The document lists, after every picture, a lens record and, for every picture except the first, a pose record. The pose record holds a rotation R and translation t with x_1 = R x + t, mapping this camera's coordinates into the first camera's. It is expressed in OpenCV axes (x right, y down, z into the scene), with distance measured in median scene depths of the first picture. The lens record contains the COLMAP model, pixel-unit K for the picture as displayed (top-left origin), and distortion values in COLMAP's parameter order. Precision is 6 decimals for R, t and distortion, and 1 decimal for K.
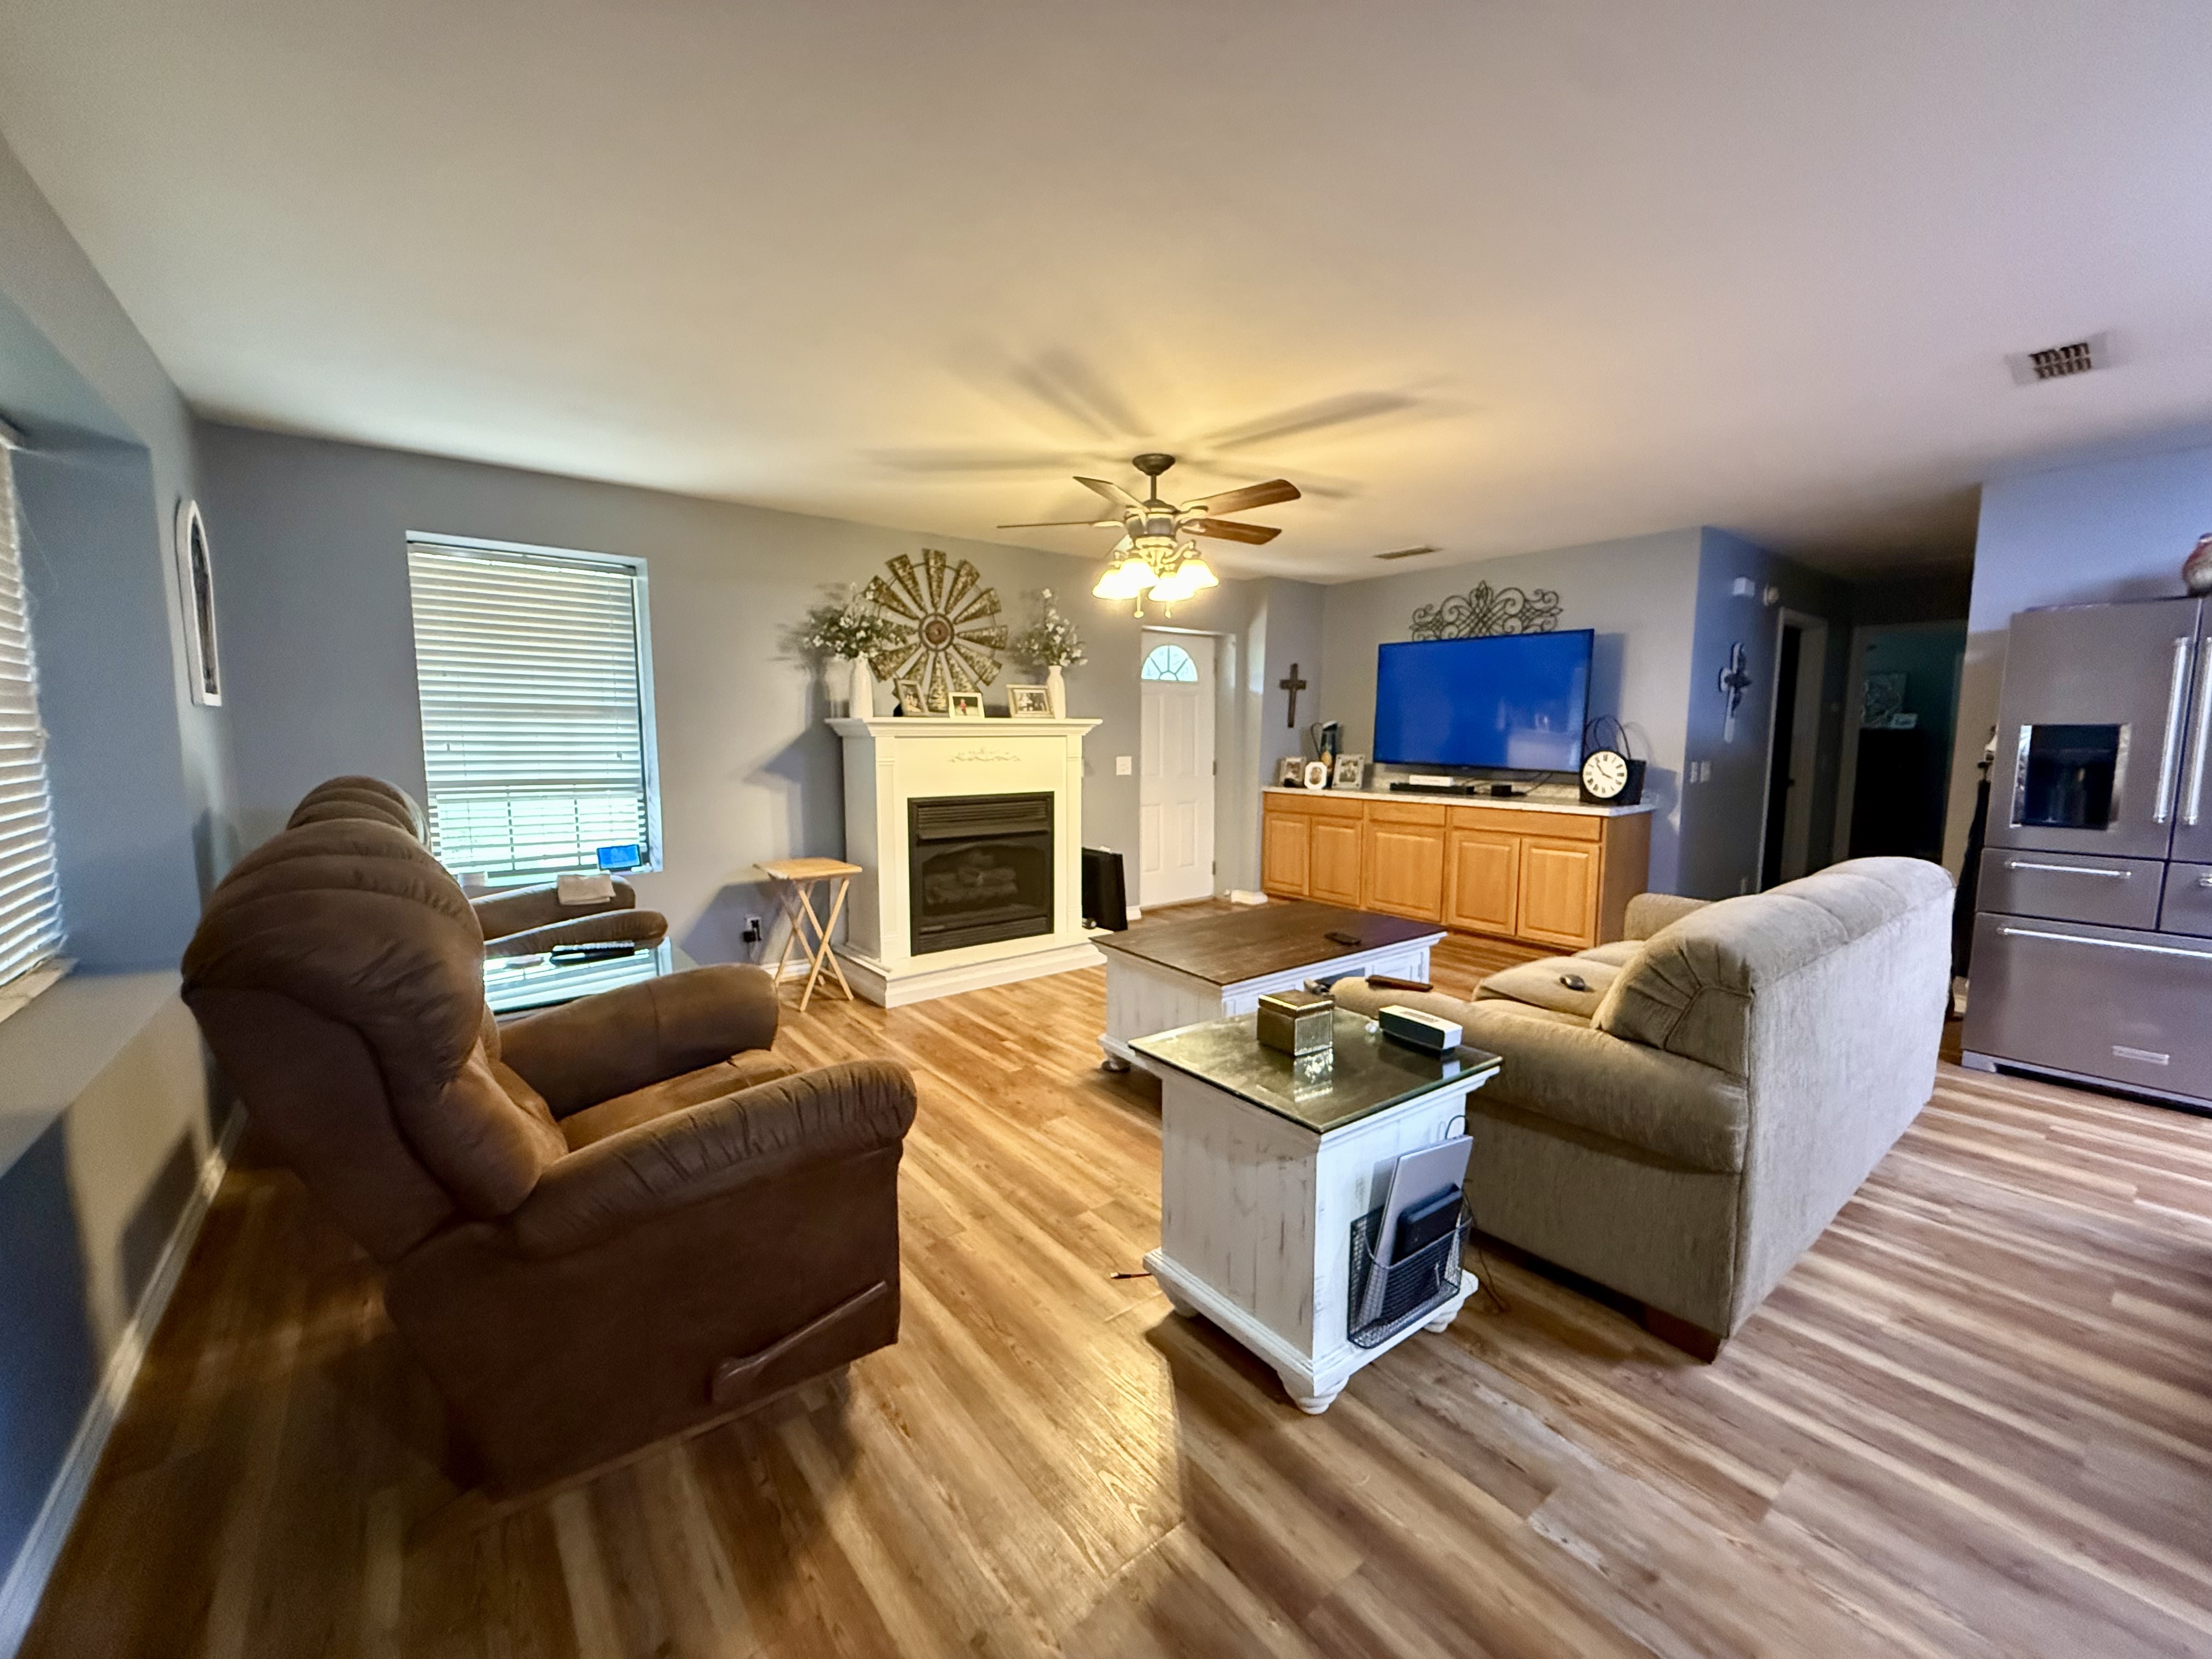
lens RADIAL K [[878.6, 0, 1097.8], [0, 878.6, 827.8], [0, 0, 1]] dist [0.002533, -0.001168]
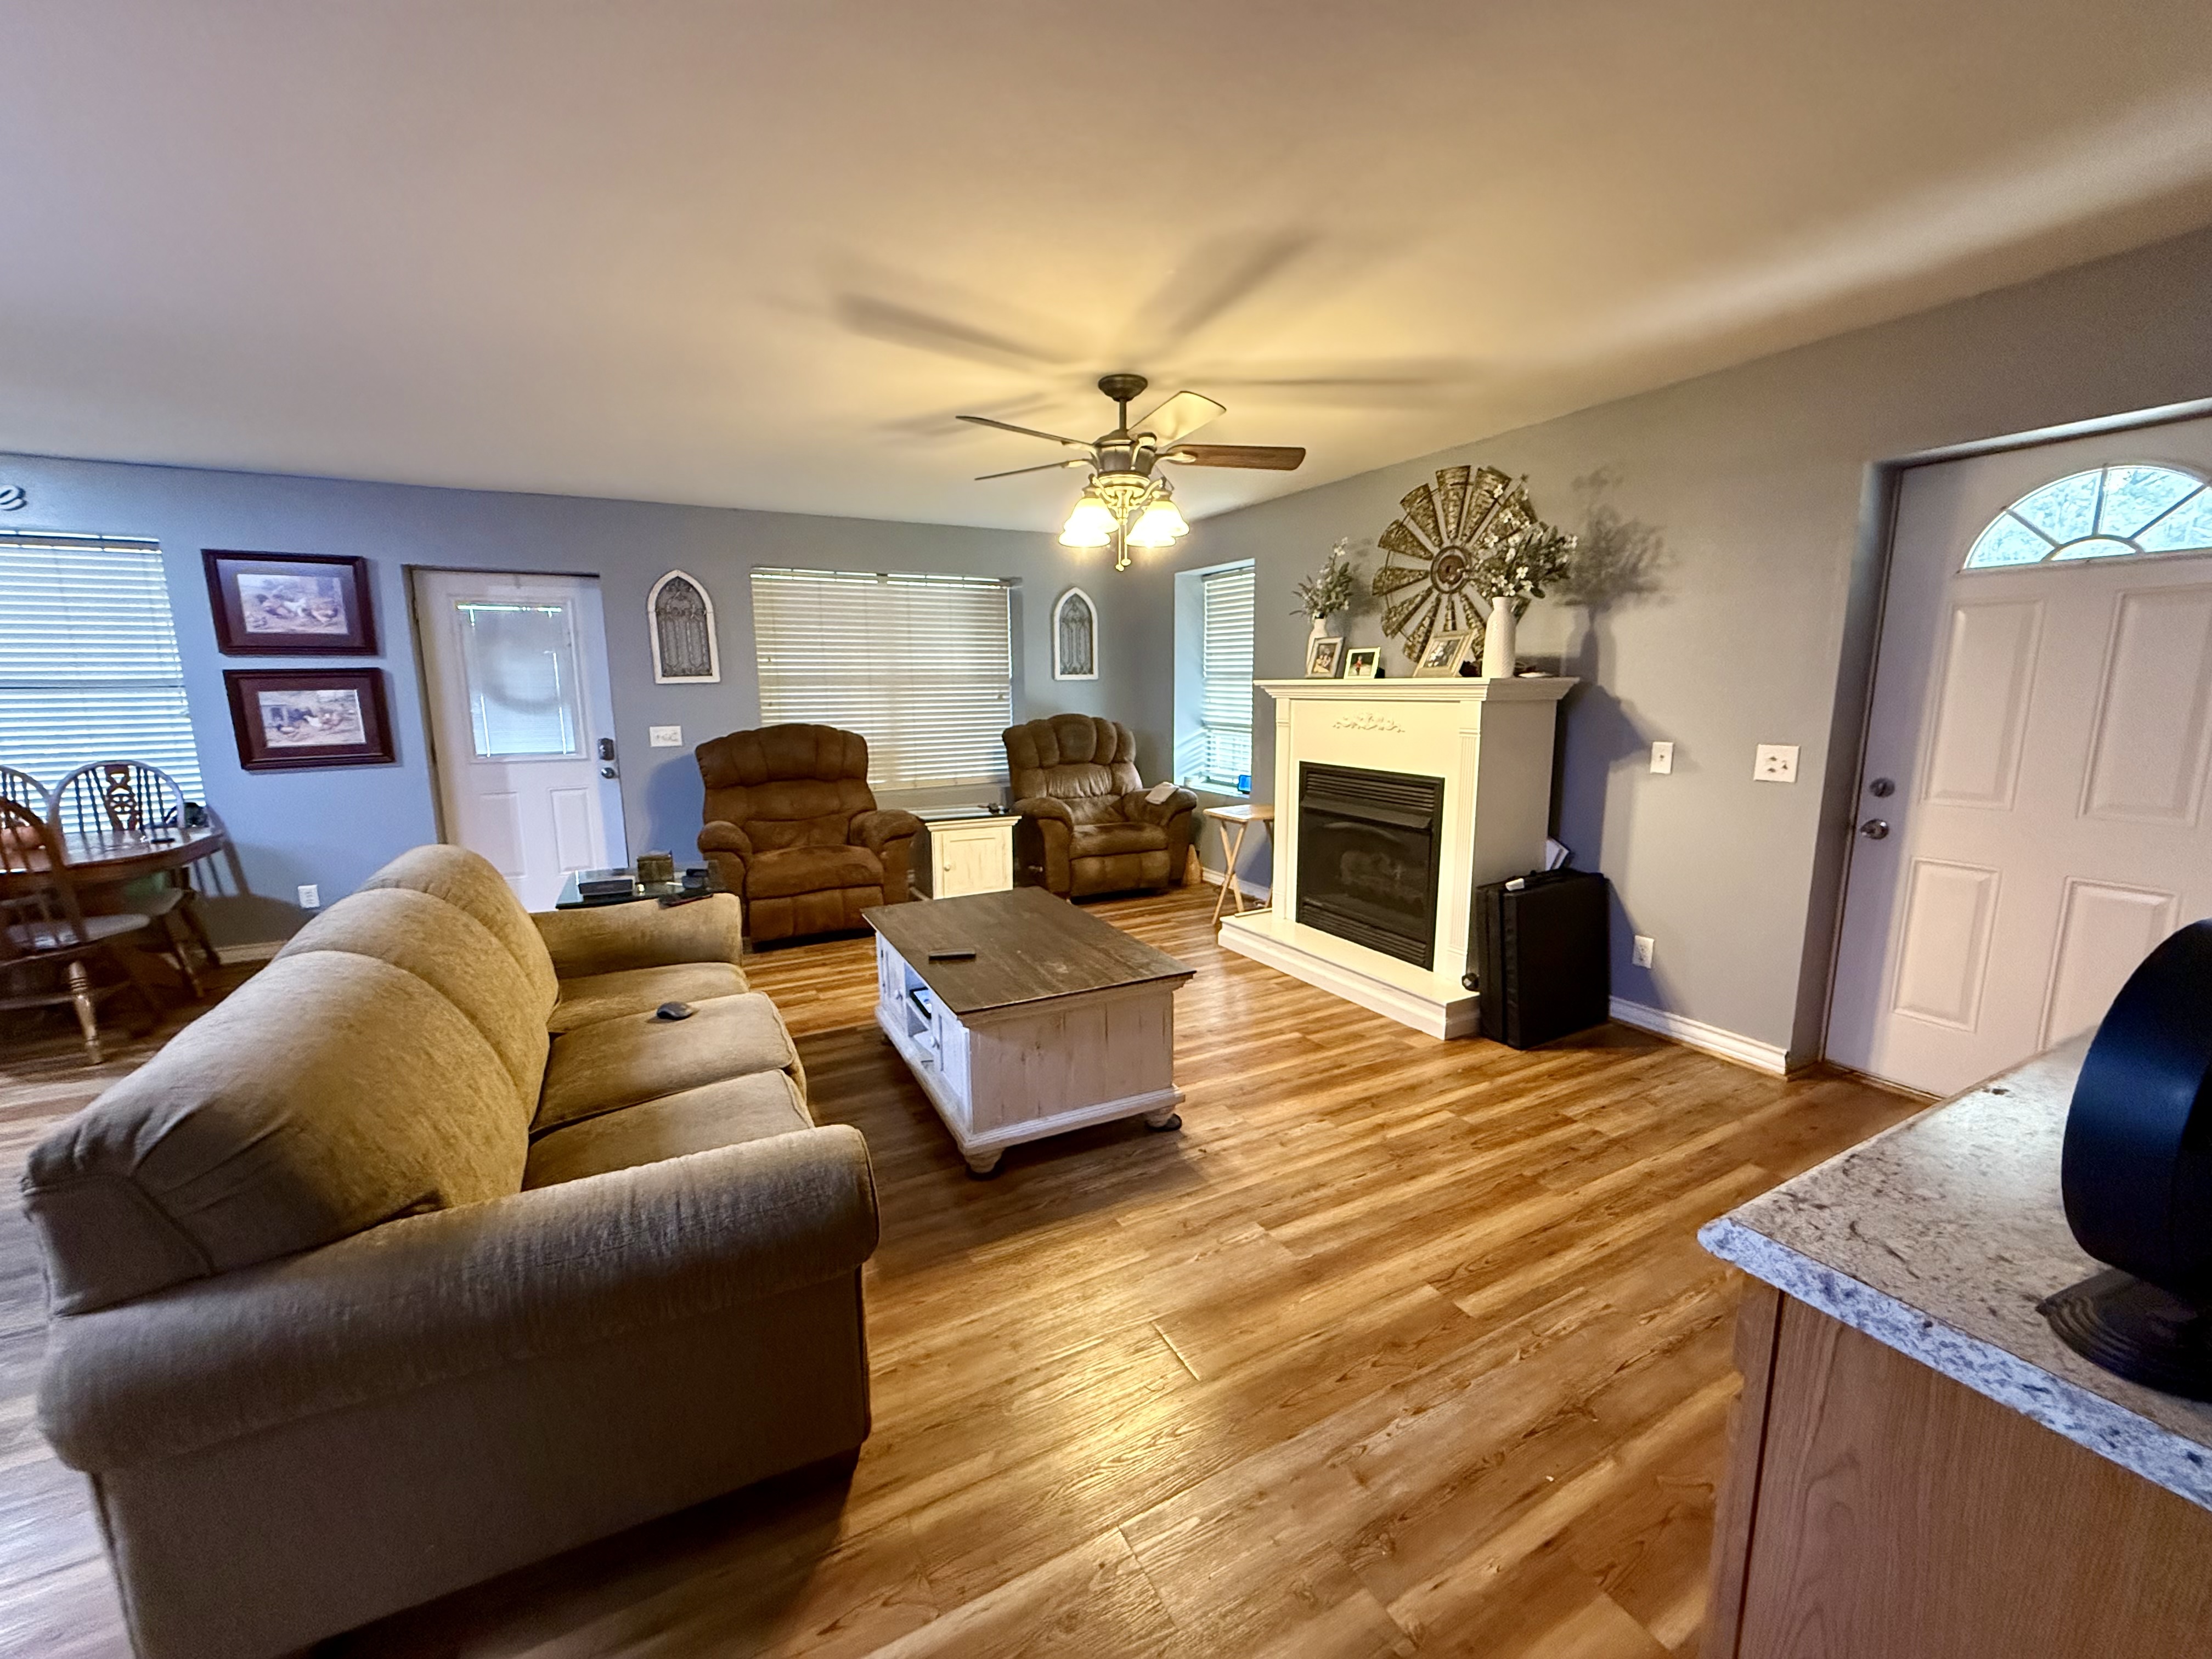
lens RADIAL K [[878.6, 0, 1105.3], [0, 878.6, 821.8], [0, 0, 1]] dist [0.002533, -0.001168]
pose [[-0.163202, 0.154892, -0.974358, 0.786803], [-0.097104, 0.980282, 0.172099, -0.115585], [0.981802, 0.122701, -0.144943, 0.937773]]
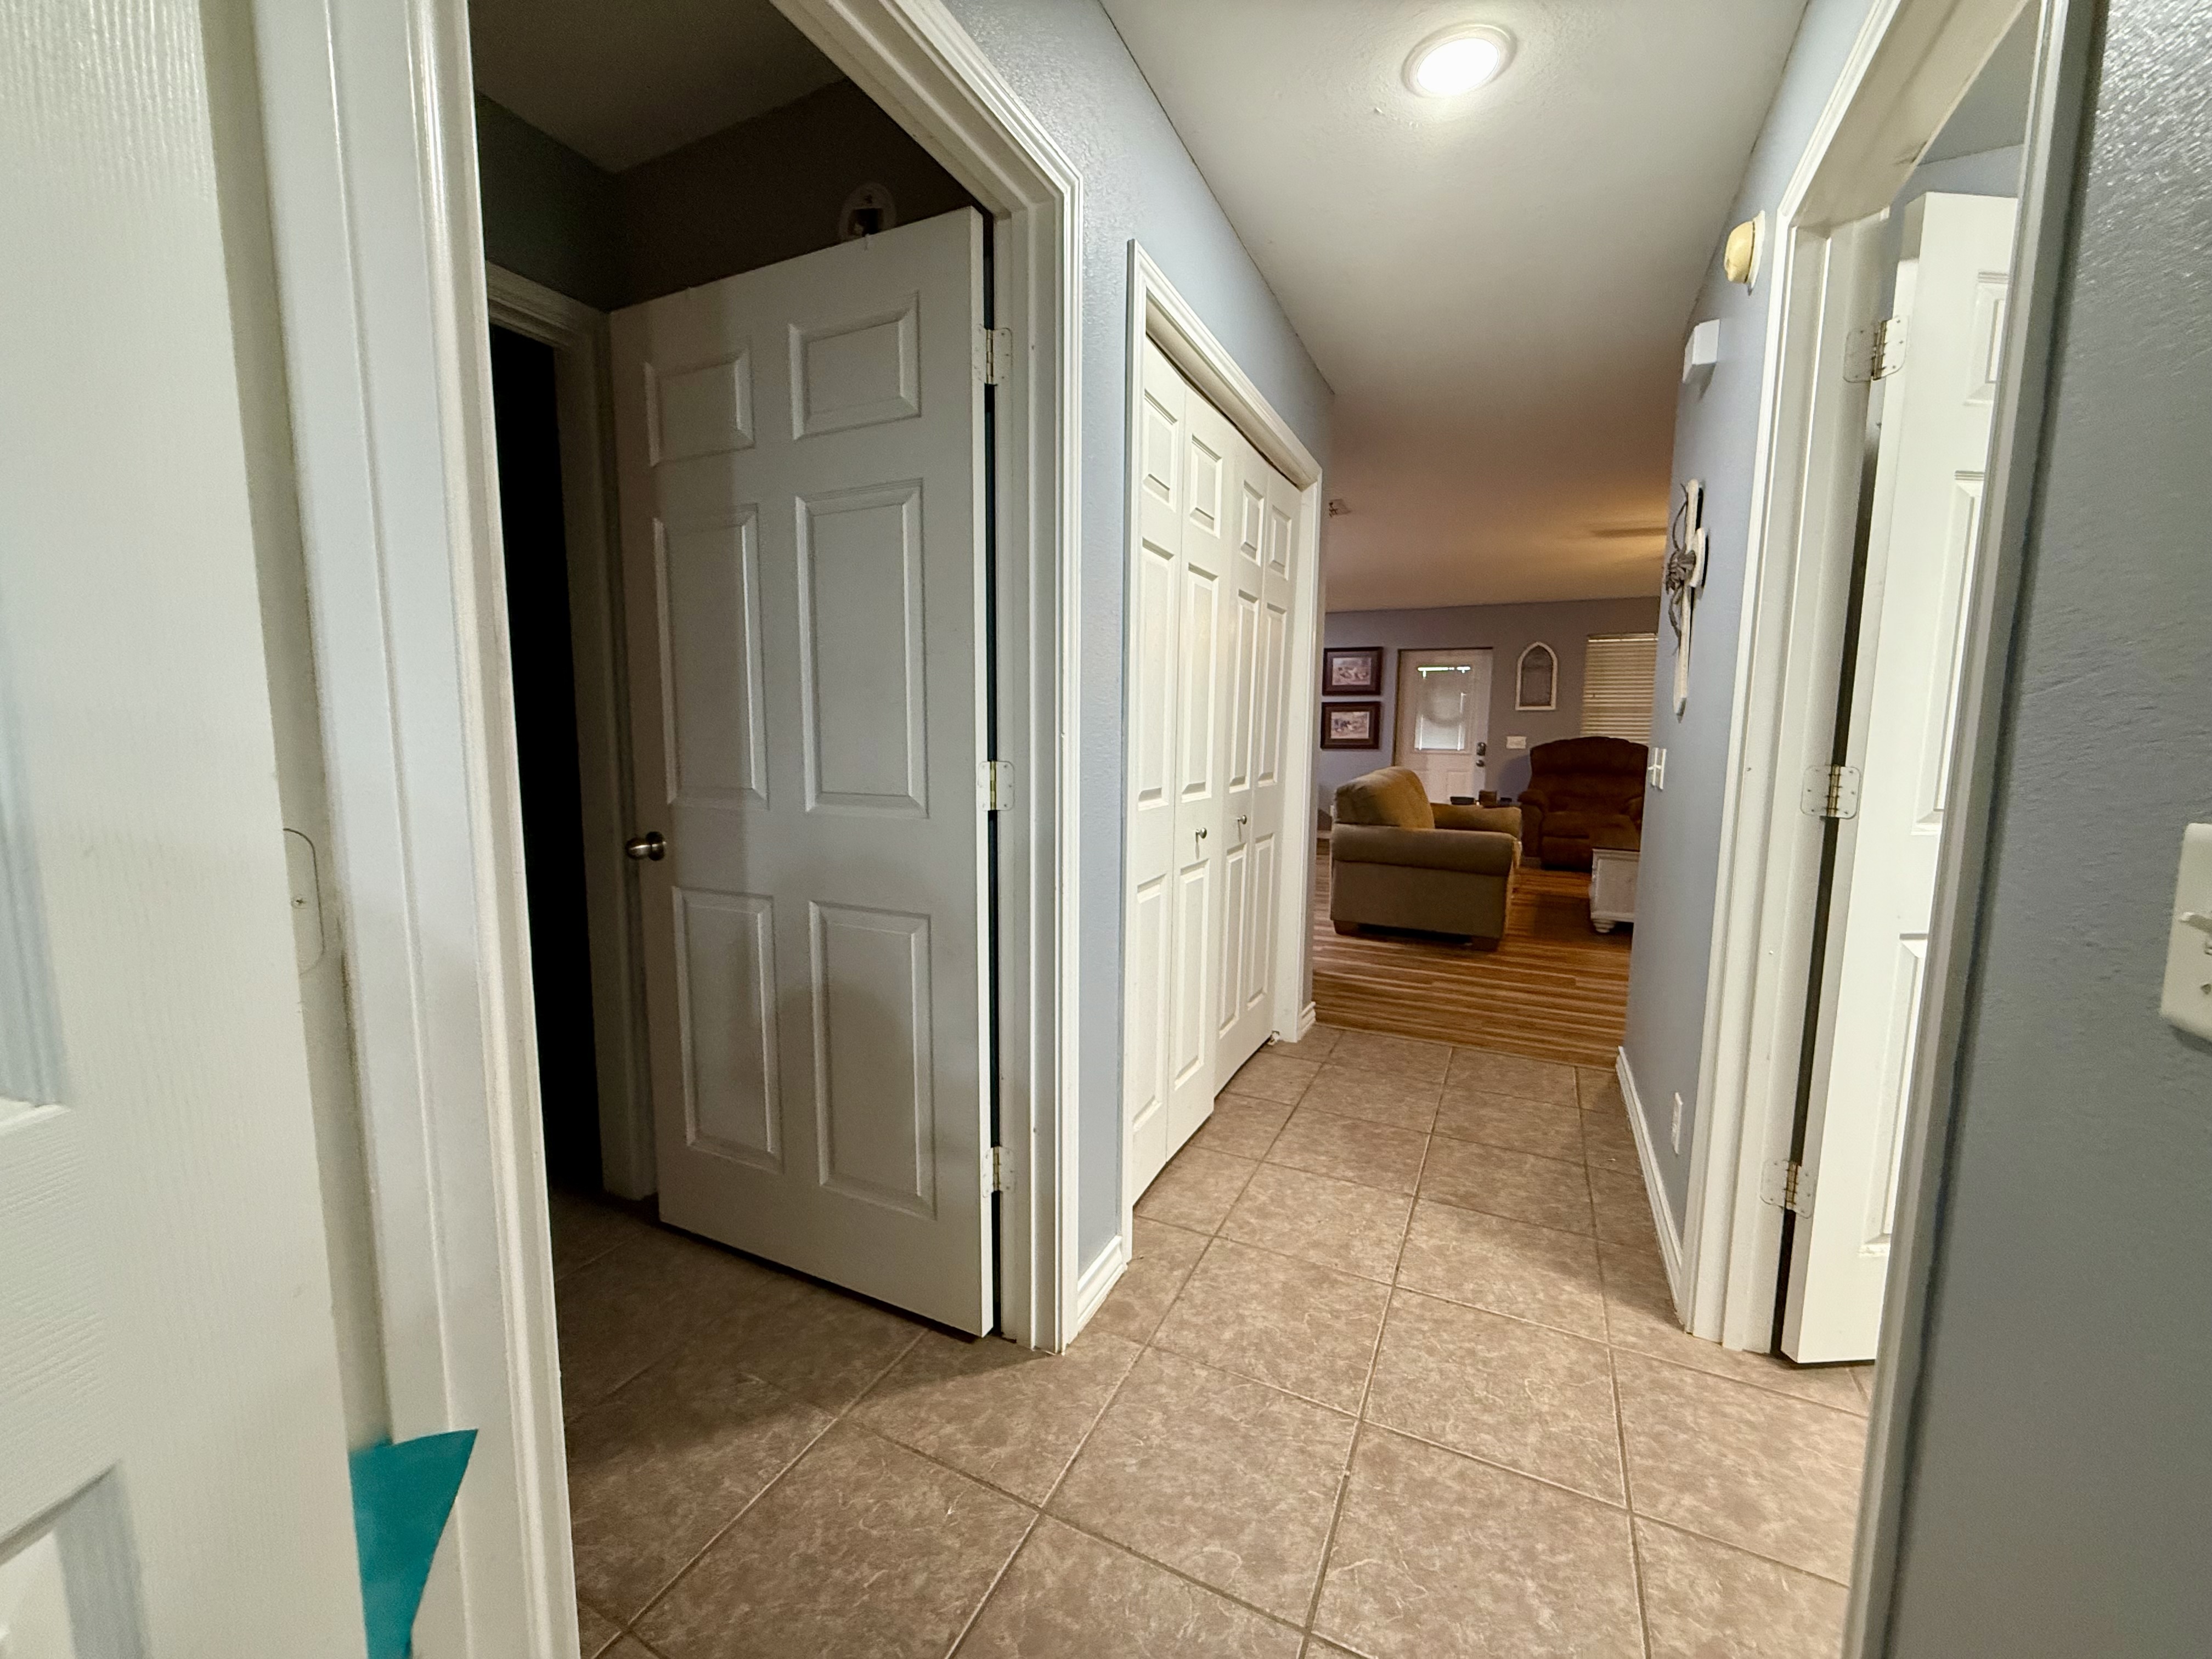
lens RADIAL K [[878.6, 0, 1101.8], [0, 878.6, 823.9], [0, 0, 1]] dist [0.002533, -0.001168]
pose [[-0.896033, 0.040249, -0.442159, 1.300300], [-0.059351, 0.976086, 0.209125, -0.139186], [0.440002, 0.213625, -0.872217, 1.409641]]
